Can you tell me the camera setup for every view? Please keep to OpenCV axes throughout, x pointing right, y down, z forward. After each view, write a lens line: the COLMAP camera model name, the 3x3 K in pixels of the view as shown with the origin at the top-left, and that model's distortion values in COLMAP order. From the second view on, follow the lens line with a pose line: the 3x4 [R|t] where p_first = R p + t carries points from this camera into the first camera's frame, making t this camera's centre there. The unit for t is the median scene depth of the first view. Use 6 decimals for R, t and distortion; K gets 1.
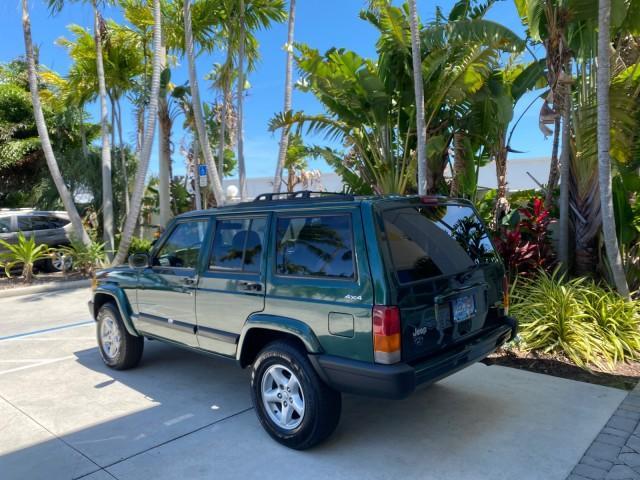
lens RADIAL K [[490.0, 0, 320.0], [0, 490.0, 240.0], [0, 0, 1]] dist [0.011755, -0.010565]
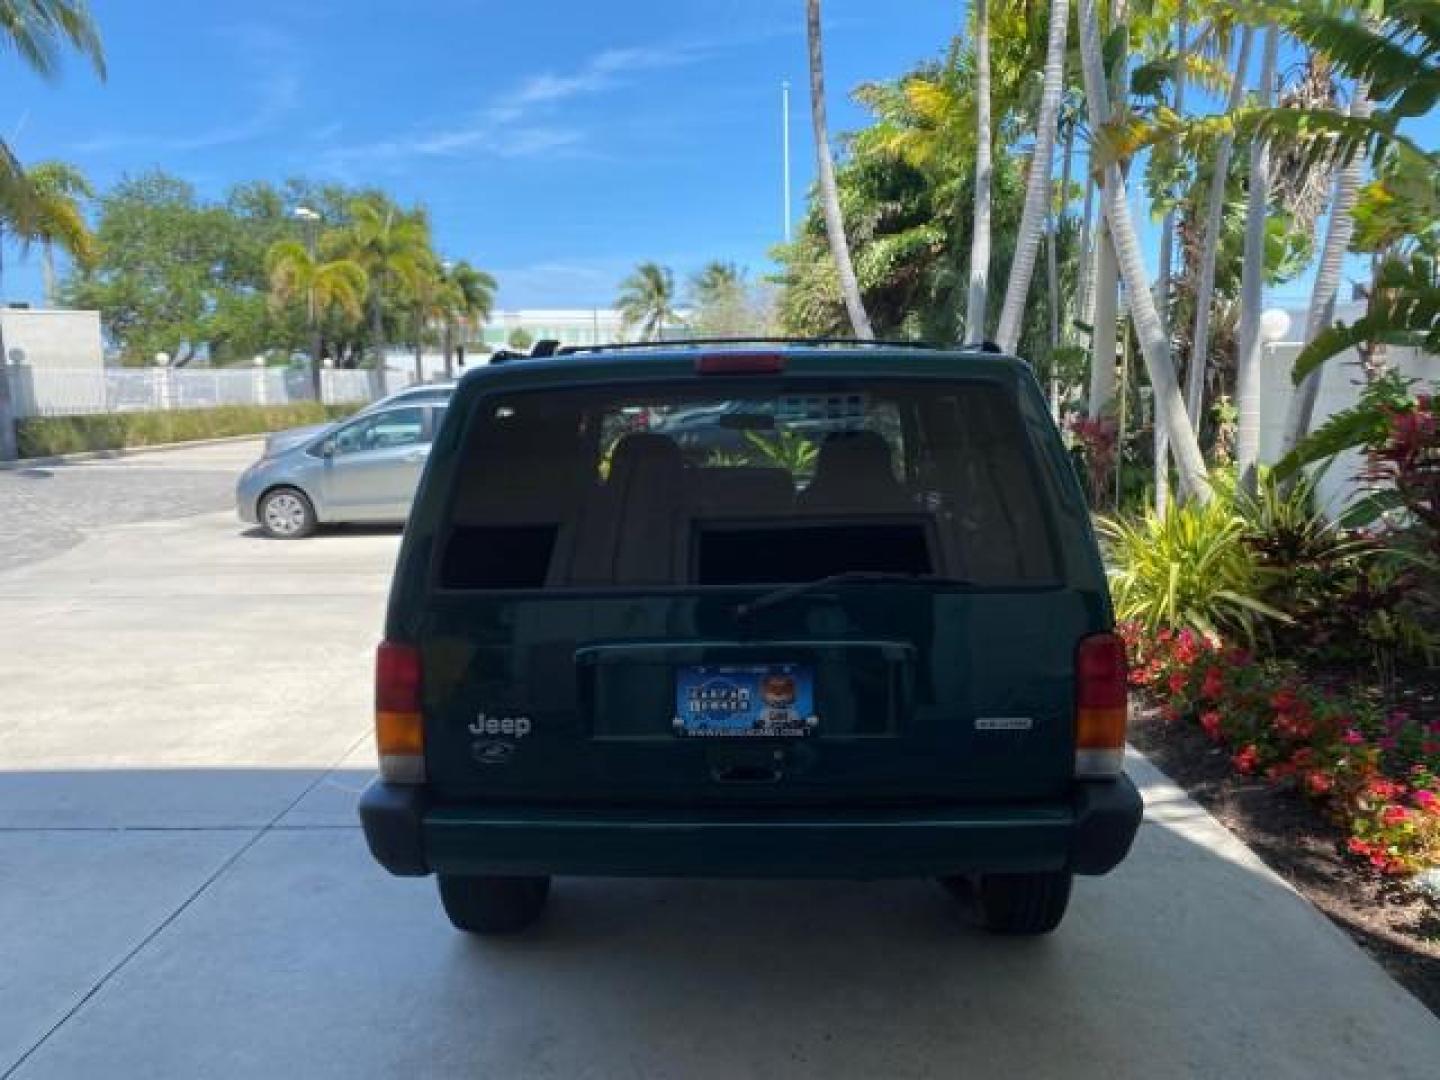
lens RADIAL K [[1103.3, 0, 723.9], [0, 1103.3, 542.3], [0, 0, 1]] dist [0.006001, 0.001762]
pose [[0.659157, 0.113998, -0.743315, 0.423026], [-0.046235, 0.992717, 0.111247, -0.022464], [0.750583, -0.038962, 0.659627, 0.272225]]
